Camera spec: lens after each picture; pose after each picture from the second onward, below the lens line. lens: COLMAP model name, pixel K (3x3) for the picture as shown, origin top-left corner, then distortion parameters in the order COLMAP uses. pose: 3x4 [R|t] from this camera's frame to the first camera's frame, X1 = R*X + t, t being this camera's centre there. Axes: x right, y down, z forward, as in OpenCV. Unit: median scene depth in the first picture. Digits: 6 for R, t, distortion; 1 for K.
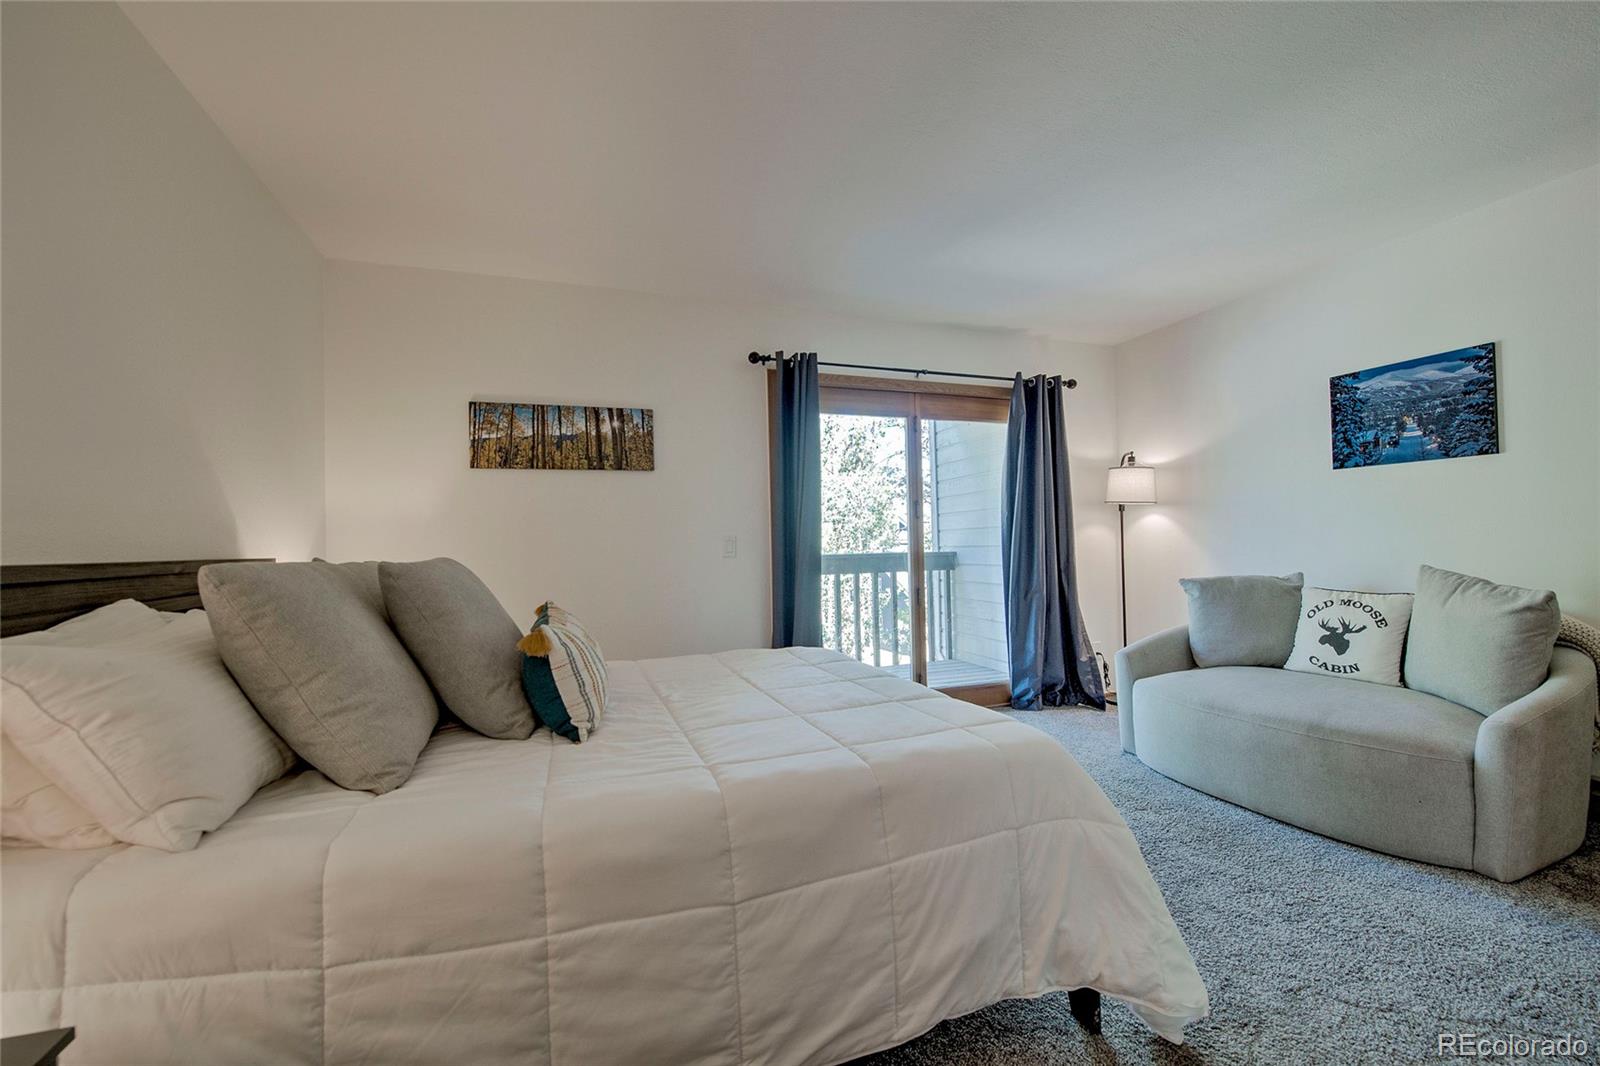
lens RADIAL K [[645.7, 0, 773.9], [0, 645.7, 536.6], [0, 0, 1]] dist [-0.016546, -0.000019]
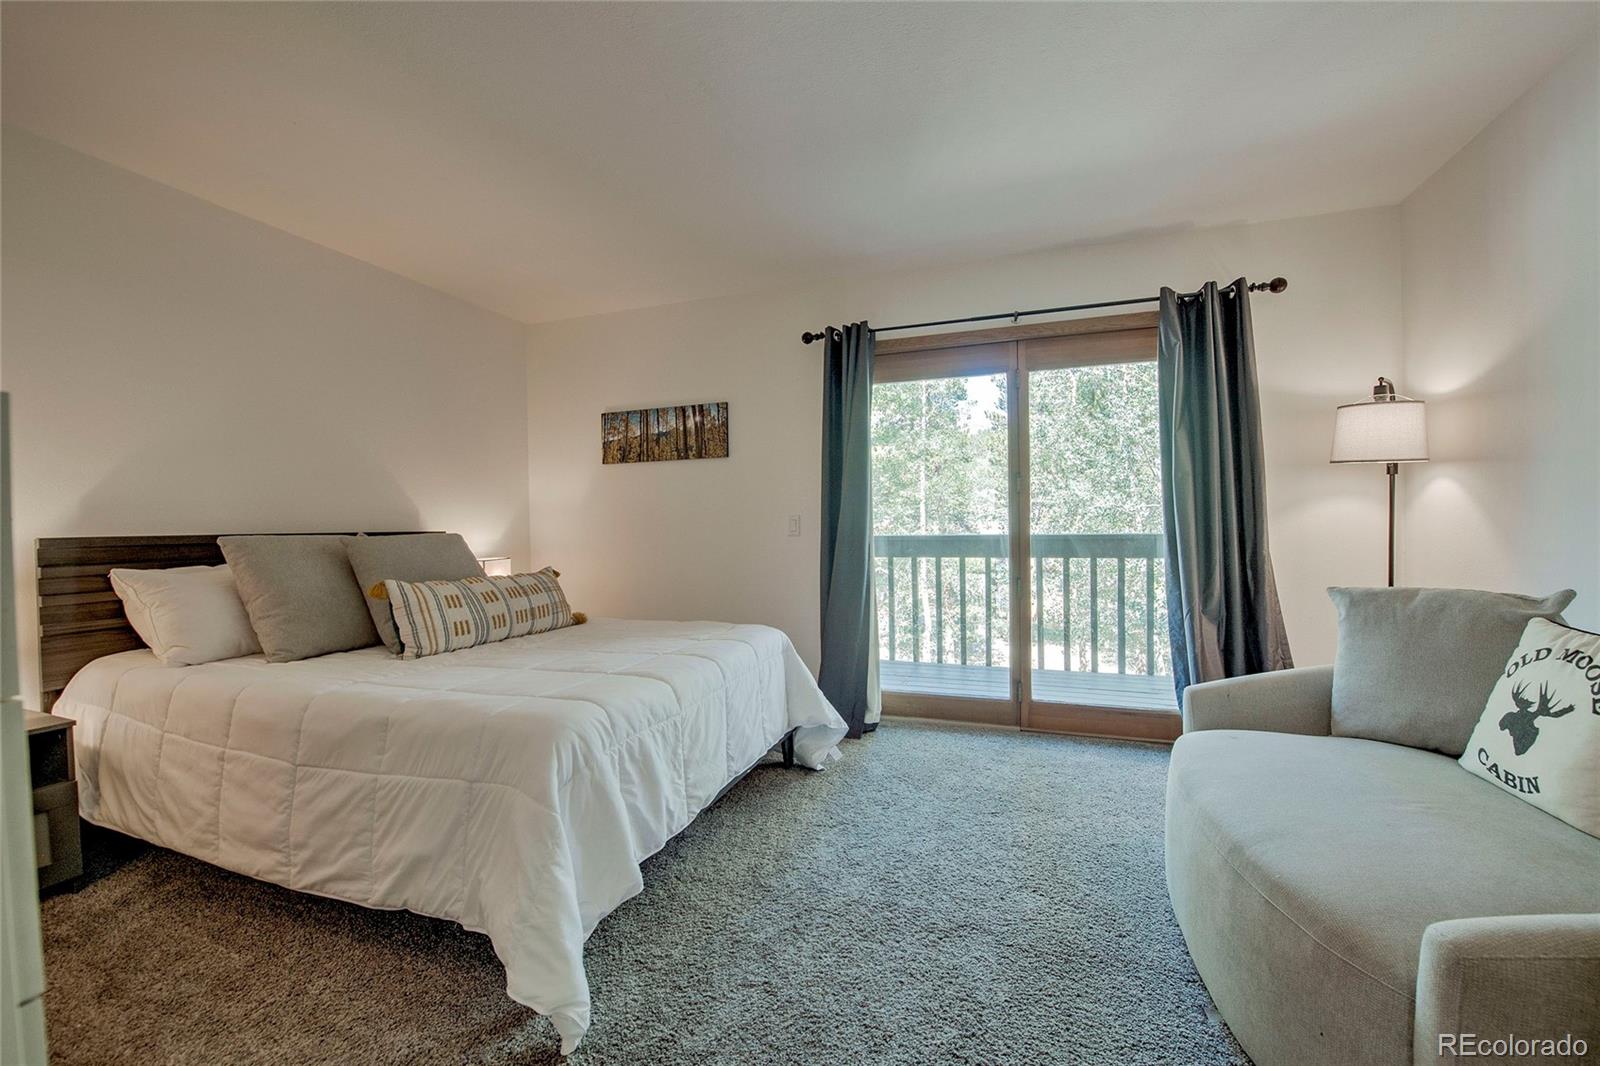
lens RADIAL K [[645.7, 0, 773.9], [0, 645.7, 536.6], [0, 0, 1]] dist [-0.016546, -0.000019]
pose [[0.771479, 0.021083, -0.635906, 0.601095], [0.004985, 0.999220, 0.039176, -0.008718], [0.636236, -0.033394, 0.770772, 0.193423]]
